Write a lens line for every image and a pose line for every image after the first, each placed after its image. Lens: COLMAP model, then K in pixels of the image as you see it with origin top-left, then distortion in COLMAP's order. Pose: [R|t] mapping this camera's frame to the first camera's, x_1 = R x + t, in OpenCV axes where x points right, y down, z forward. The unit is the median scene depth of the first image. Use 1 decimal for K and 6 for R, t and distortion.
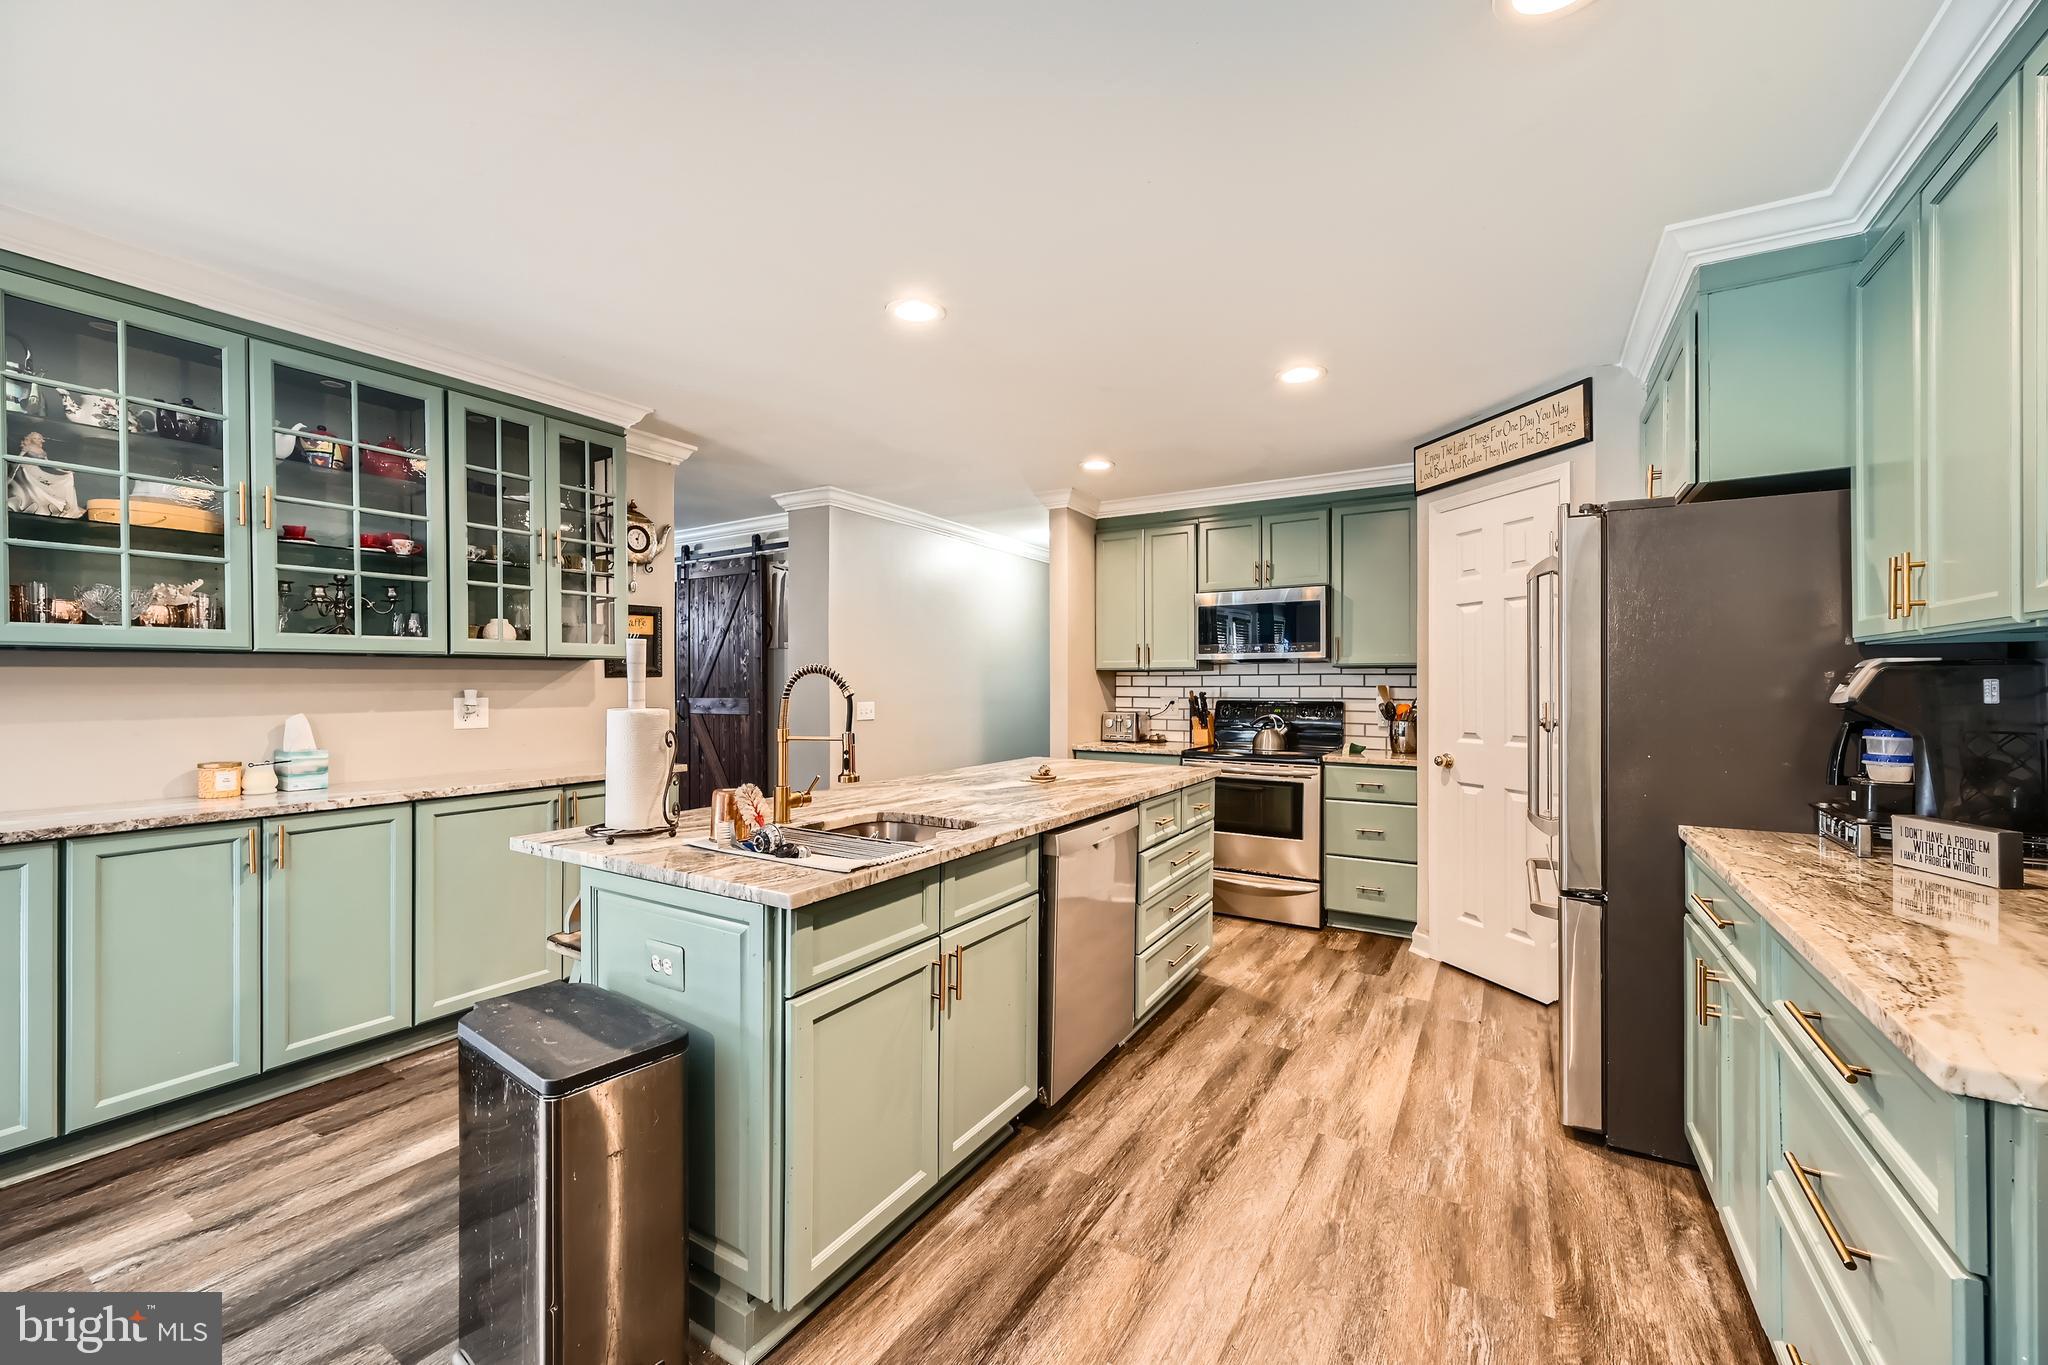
lens RADIAL K [[821.6, 0, 1018.1], [0, 821.6, 679.2], [0, 0, 1]] dist [-0.001405, -0.000340]
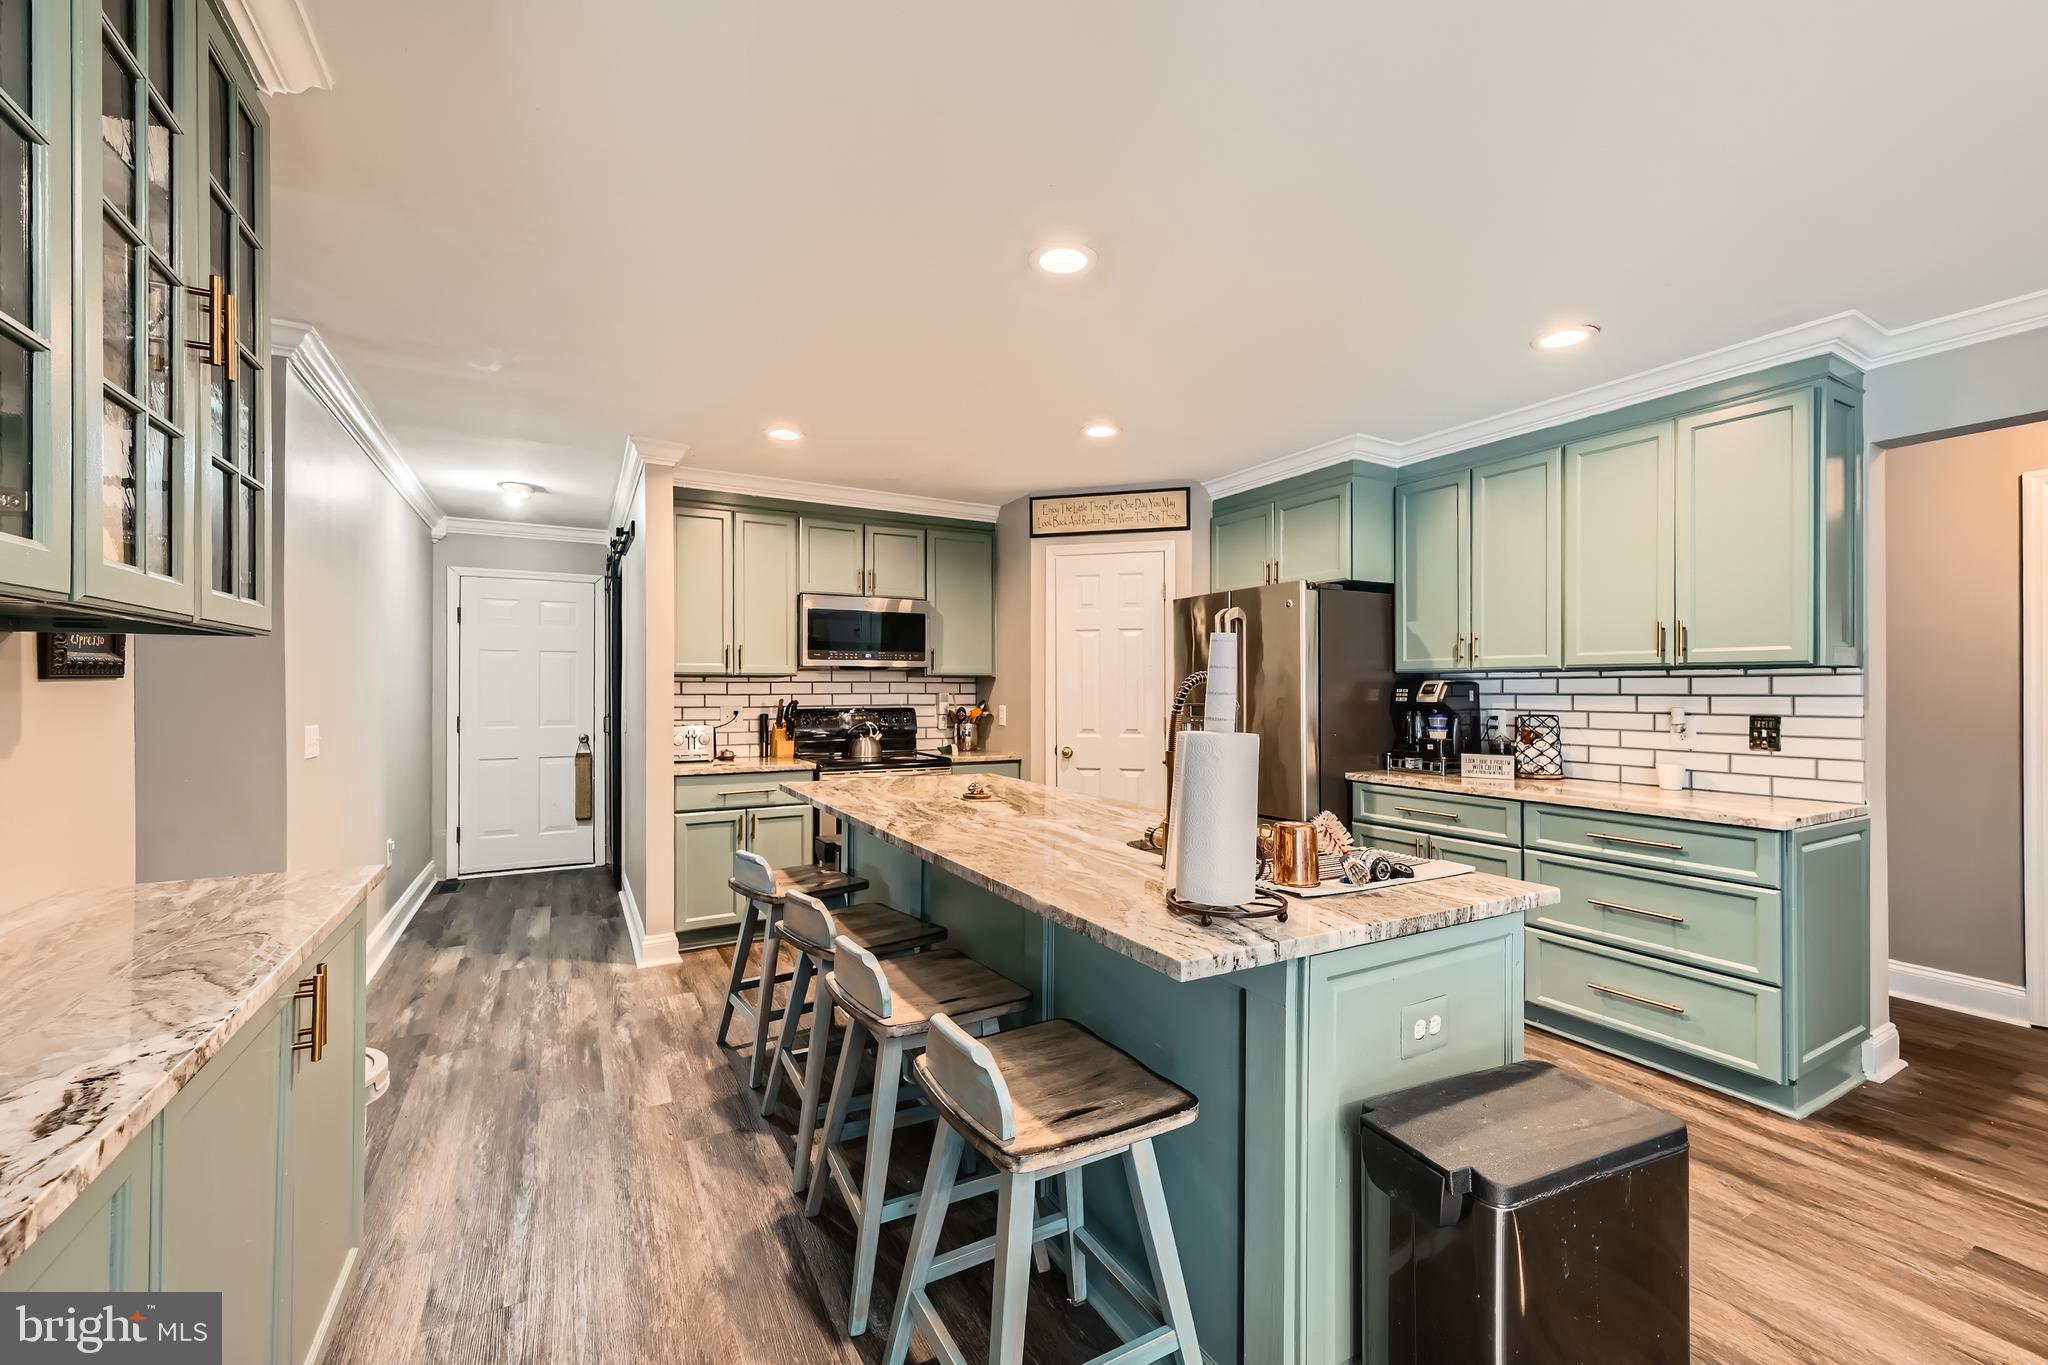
lens RADIAL K [[821.6, 0, 1023.7], [0, 821.6, 687.4], [0, 0, 1]] dist [-0.001405, -0.000340]
pose [[0.487050, 0.002287, 0.873371, -0.506023], [-0.004905, 0.999988, 0.000116, -0.000256], [-0.873360, -0.004340, 0.487056, 0.356453]]
